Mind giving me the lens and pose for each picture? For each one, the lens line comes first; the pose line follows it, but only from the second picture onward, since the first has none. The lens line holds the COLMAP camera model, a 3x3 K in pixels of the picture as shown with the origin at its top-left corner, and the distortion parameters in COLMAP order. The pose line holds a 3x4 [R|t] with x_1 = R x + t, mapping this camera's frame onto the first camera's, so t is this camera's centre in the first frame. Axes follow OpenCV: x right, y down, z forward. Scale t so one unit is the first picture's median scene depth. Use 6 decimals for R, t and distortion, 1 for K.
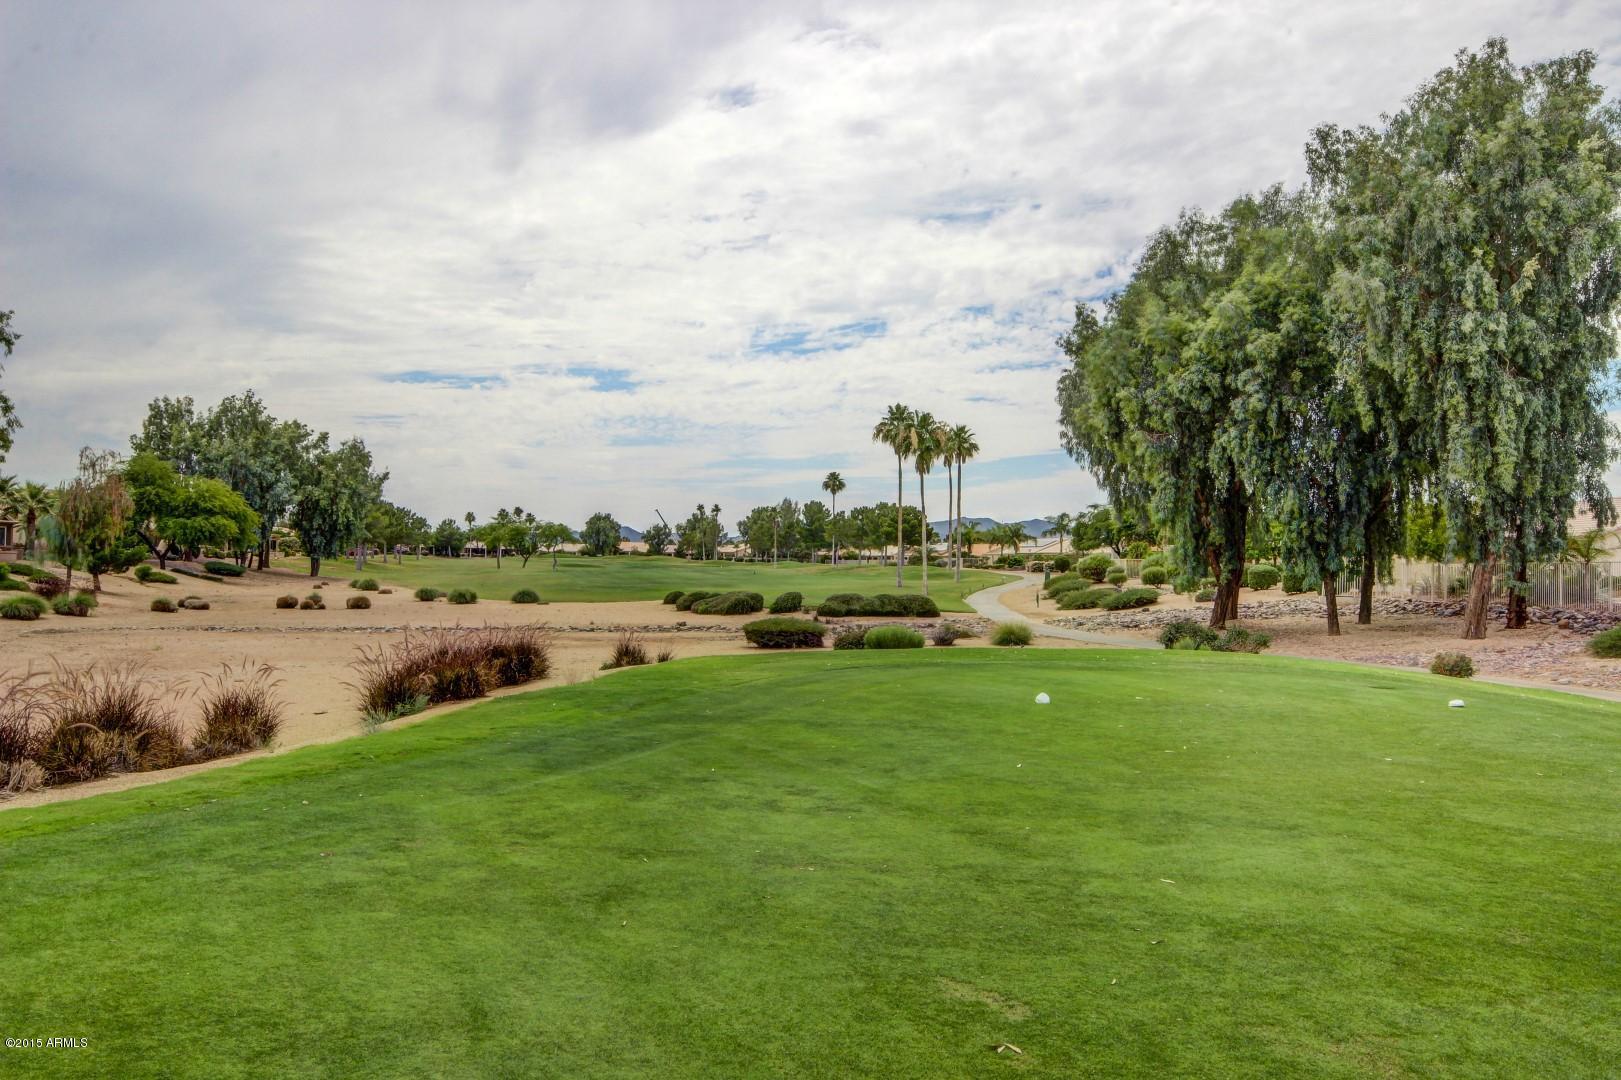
lens RADIAL K [[760.3, 0, 564.3], [0, 760.3, 517.9], [0, 0, 1]] dist [-0.082033, 0.080633]
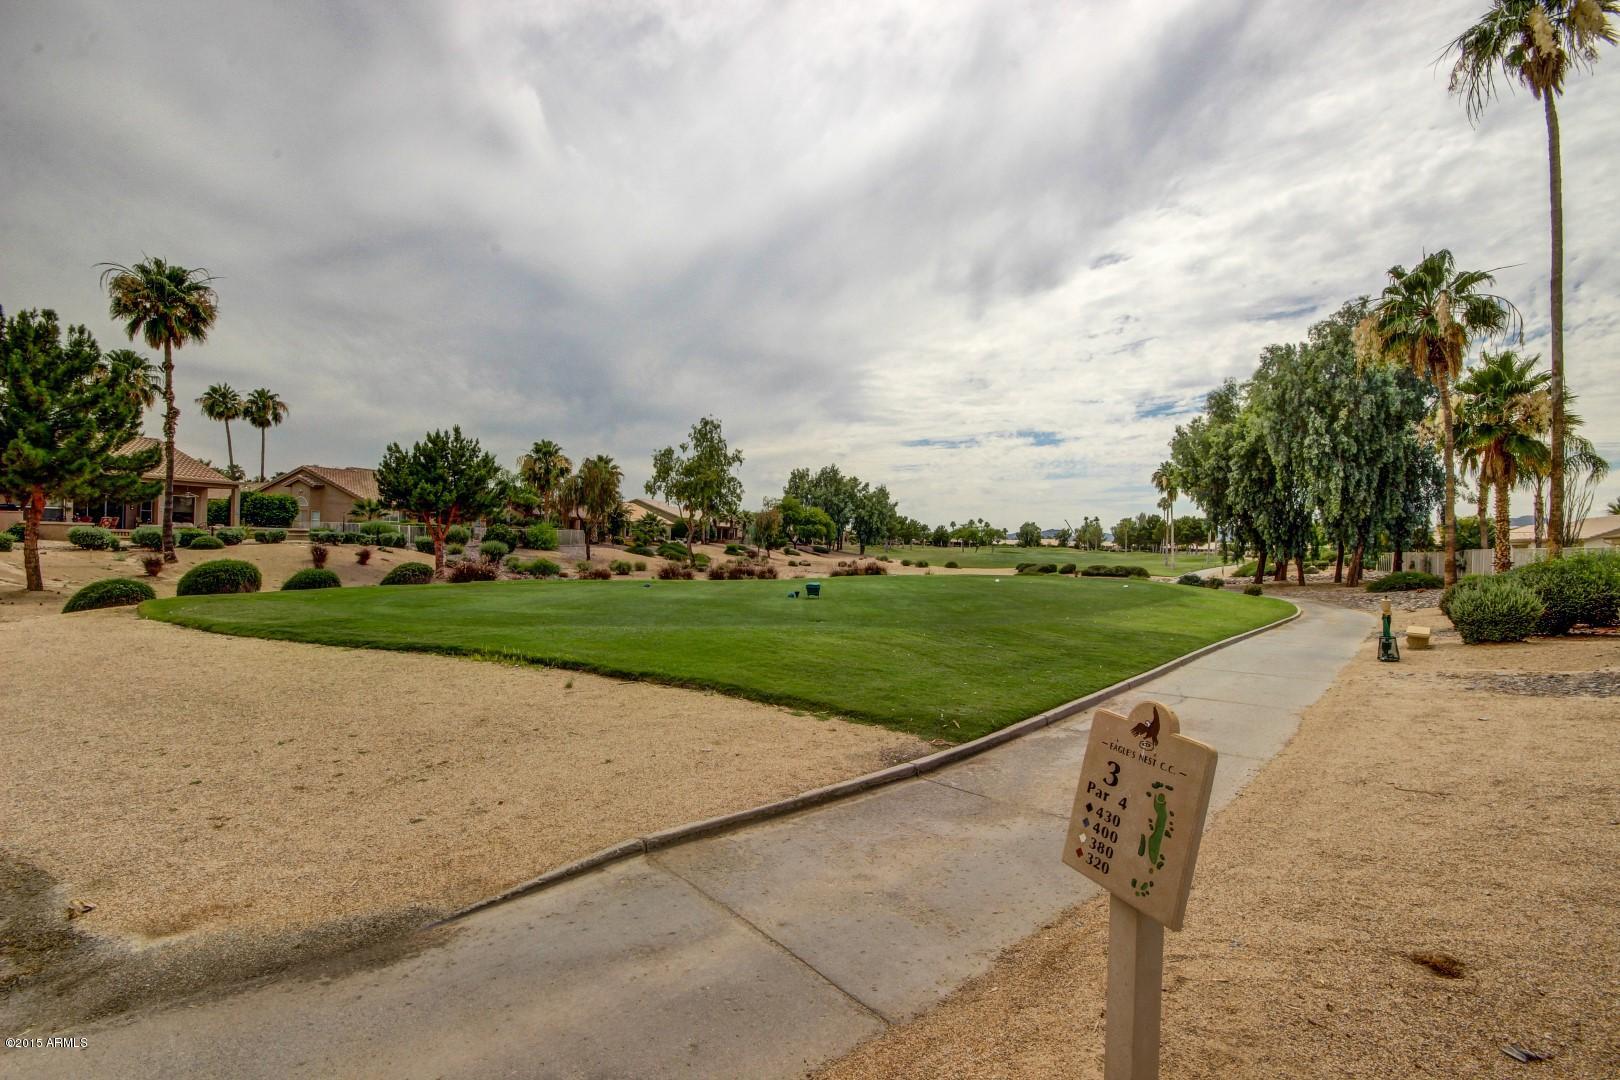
lens RADIAL K [[763.6, 0, 810.0], [0, 763.6, 540.0], [0, 0, 1]] dist [-0.001665, -0.000102]
pose [[0.868830, 0.011200, -0.494983, 0.505867], [0.005051, 0.999492, 0.031482, -0.023487], [0.495084, -0.029853, 0.868332, -0.766529]]
